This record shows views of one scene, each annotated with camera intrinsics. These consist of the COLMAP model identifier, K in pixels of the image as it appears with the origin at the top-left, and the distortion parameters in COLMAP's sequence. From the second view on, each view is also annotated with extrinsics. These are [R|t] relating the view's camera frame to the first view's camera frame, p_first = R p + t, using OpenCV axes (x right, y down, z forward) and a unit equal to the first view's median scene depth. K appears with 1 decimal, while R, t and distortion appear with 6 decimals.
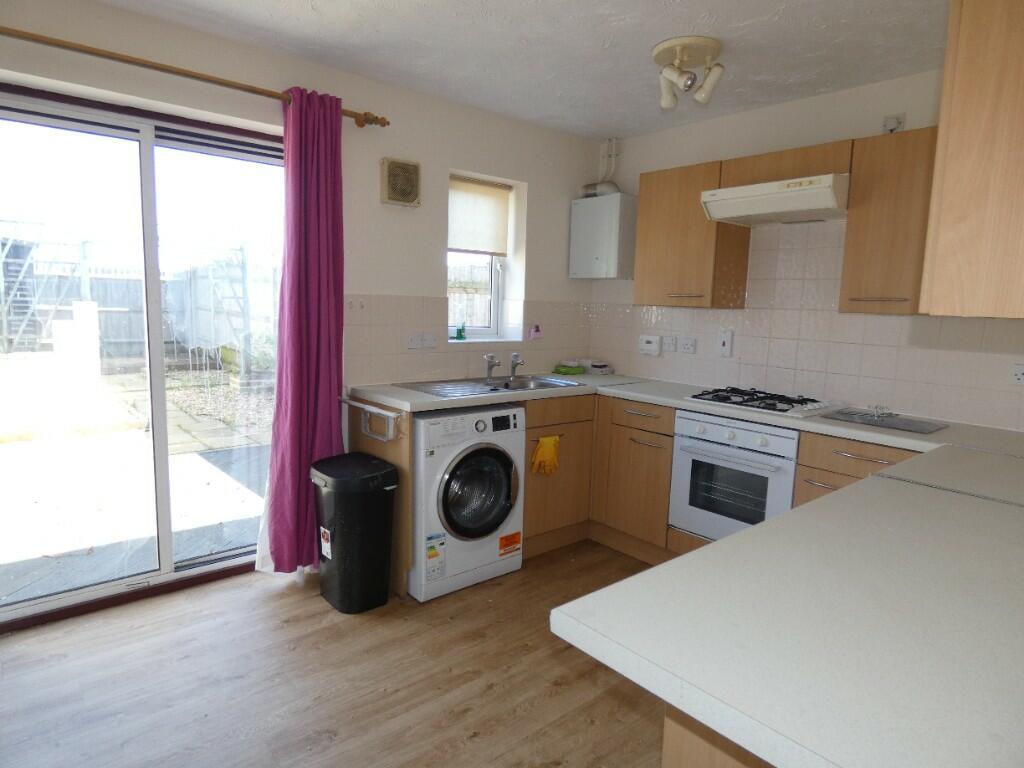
lens RADIAL K [[612.4, 0, 512.0], [0, 612.4, 384.0], [0, 0, 1]] dist [-0.005679, 0.001274]
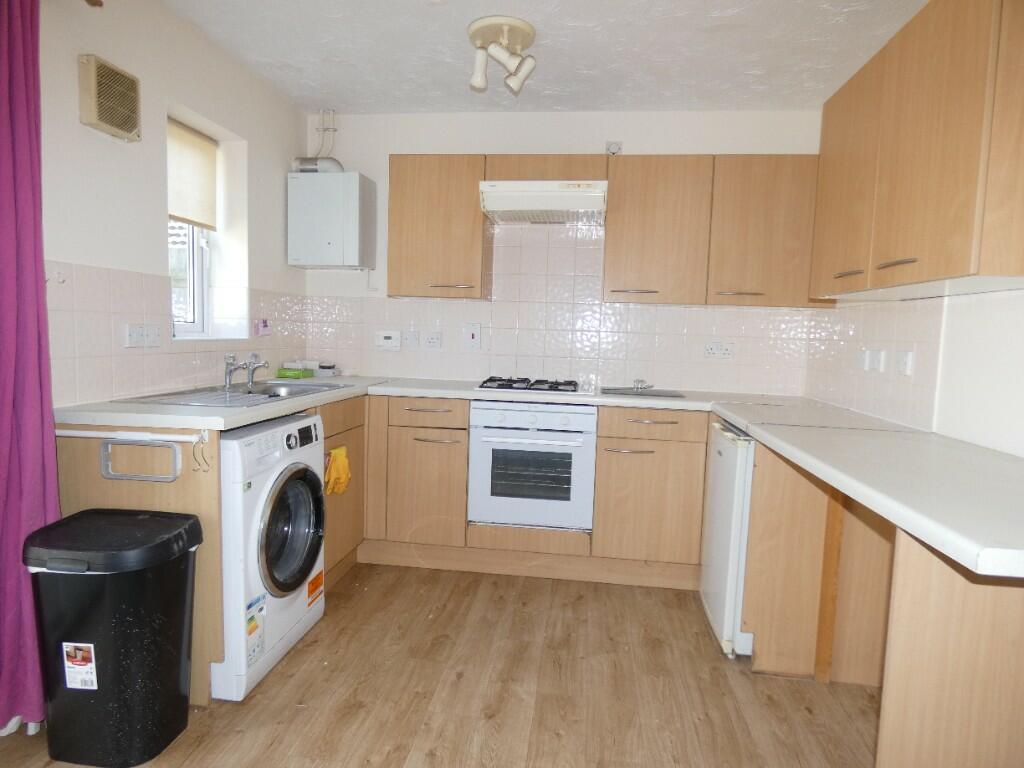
lens RADIAL K [[612.4, 0, 512.0], [0, 612.4, 384.0], [0, 0, 1]] dist [-0.005679, 0.001274]
pose [[0.738471, -0.065915, 0.671056, -0.337742], [0.082342, 0.996578, 0.007275, 0.013426], [-0.669238, 0.049883, 0.741371, 0.234552]]
